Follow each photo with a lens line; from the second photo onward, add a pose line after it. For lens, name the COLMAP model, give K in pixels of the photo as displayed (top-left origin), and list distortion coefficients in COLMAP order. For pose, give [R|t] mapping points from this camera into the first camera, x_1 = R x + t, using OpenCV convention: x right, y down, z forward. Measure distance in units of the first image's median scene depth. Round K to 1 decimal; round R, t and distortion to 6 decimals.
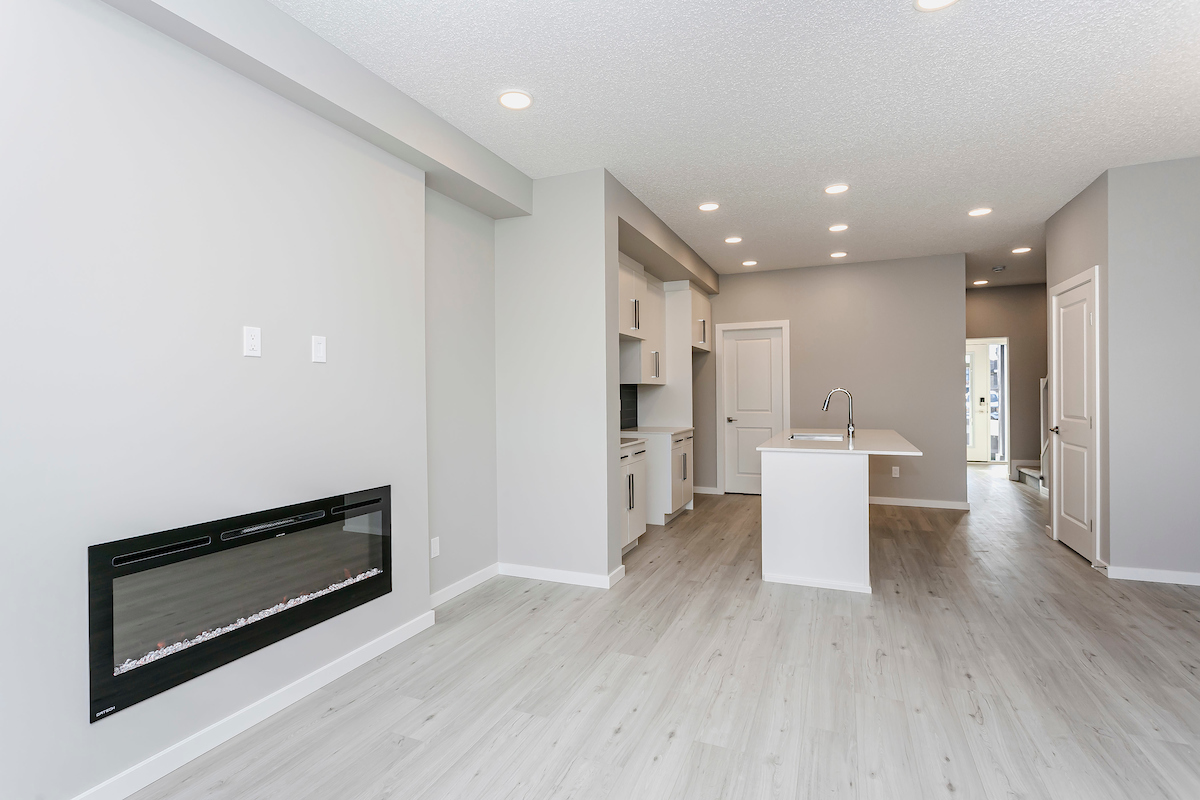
lens RADIAL K [[574.8, 0, 600.0], [0, 574.8, 400.0], [0, 0, 1]] dist [-0.002768, 0.000128]
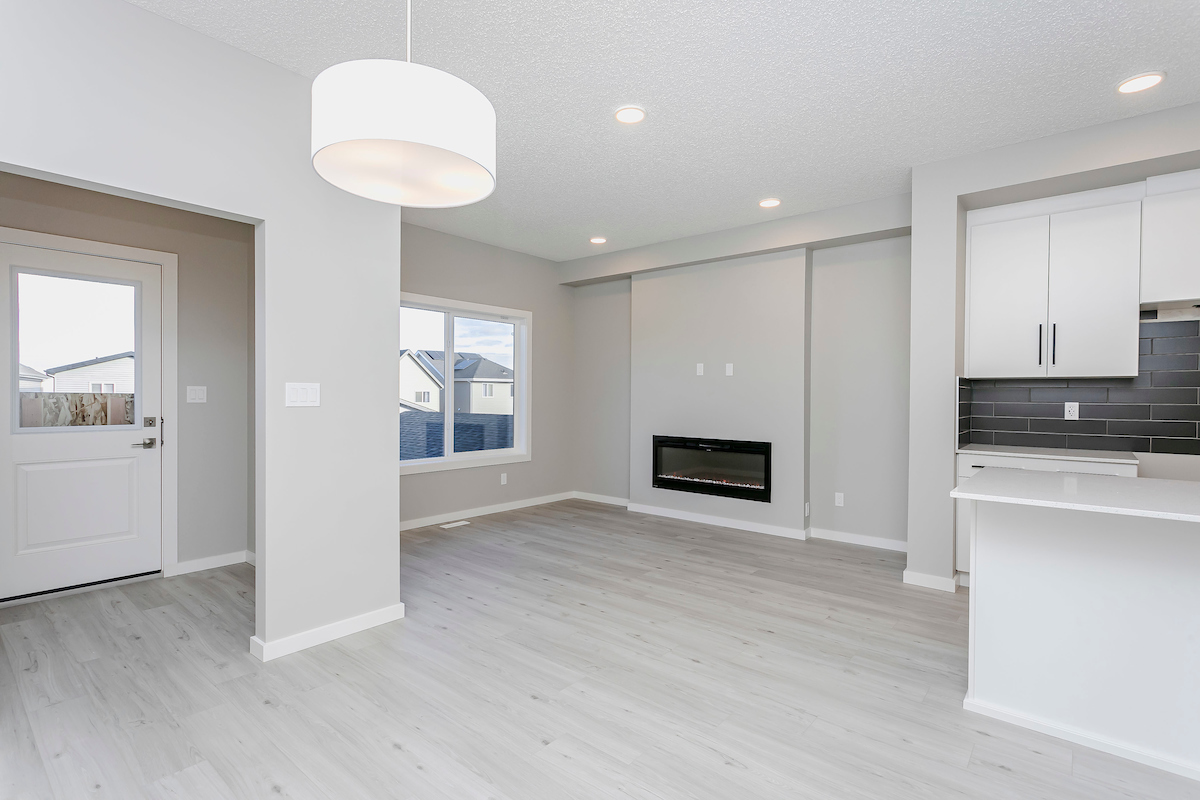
lens RADIAL K [[613.9, 0, 600.0], [0, 613.9, 400.0], [0, 0, 1]] dist [0.038113, 0.000099]
pose [[-0.296541, 0.013327, -0.954927, 1.509950], [-0.012899, 0.999756, 0.017958, -0.009691], [0.954933, 0.017643, -0.296296, 0.995165]]
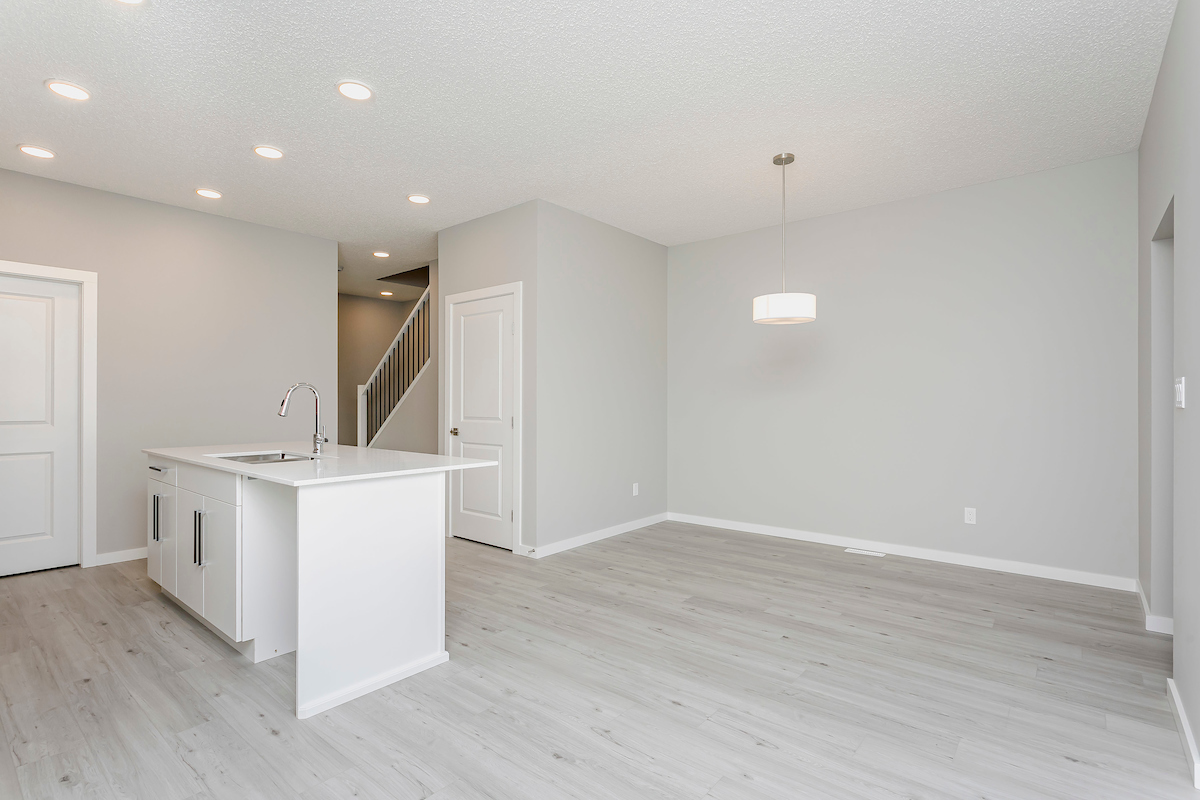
lens RADIAL K [[574.8, 0, 600.0], [0, 574.8, 400.0], [0, 0, 1]] dist [-0.002768, 0.000128]
pose [[0.300441, 0.010771, 0.953740, -0.213099], [0.007734, 0.999876, -0.013728, 0.018479], [-0.953769, 0.011500, 0.300320, 0.720952]]
